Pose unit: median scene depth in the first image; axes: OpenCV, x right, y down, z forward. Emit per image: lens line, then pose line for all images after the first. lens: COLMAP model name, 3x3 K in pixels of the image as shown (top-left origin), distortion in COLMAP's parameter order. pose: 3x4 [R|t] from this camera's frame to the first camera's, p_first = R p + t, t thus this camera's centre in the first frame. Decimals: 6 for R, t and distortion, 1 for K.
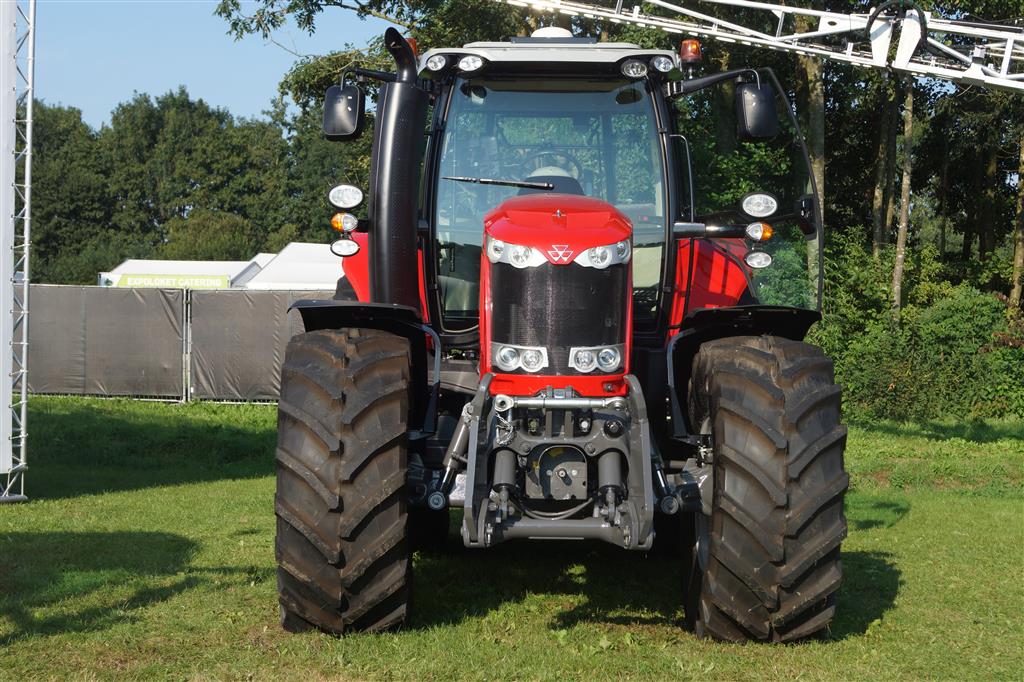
lens RADIAL K [[1703.9, 0, 512.0], [0, 1703.9, 341.0], [0, 0, 1]] dist [-0.032995, -0.046503]
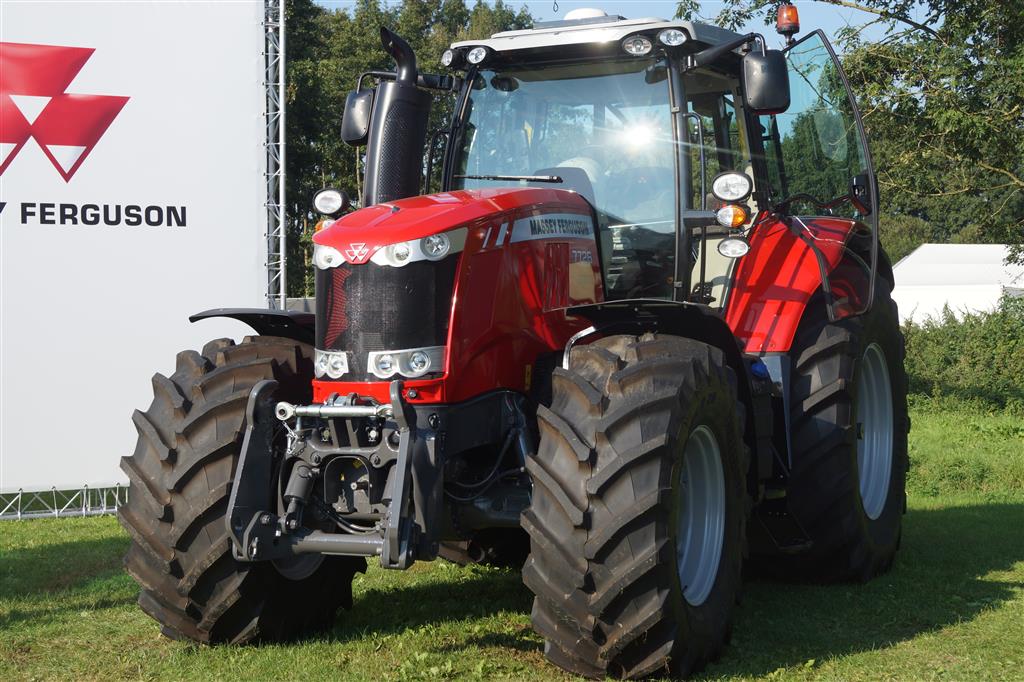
lens RADIAL K [[1703.9, 0, 512.0], [0, 1703.9, 341.0], [0, 0, 1]] dist [-0.032995, -0.046503]
pose [[0.914460, -0.022015, -0.404076, 0.476274], [0.020487, 0.999757, -0.008104, 0.006923], [0.404157, -0.000867, 0.914689, 0.168493]]
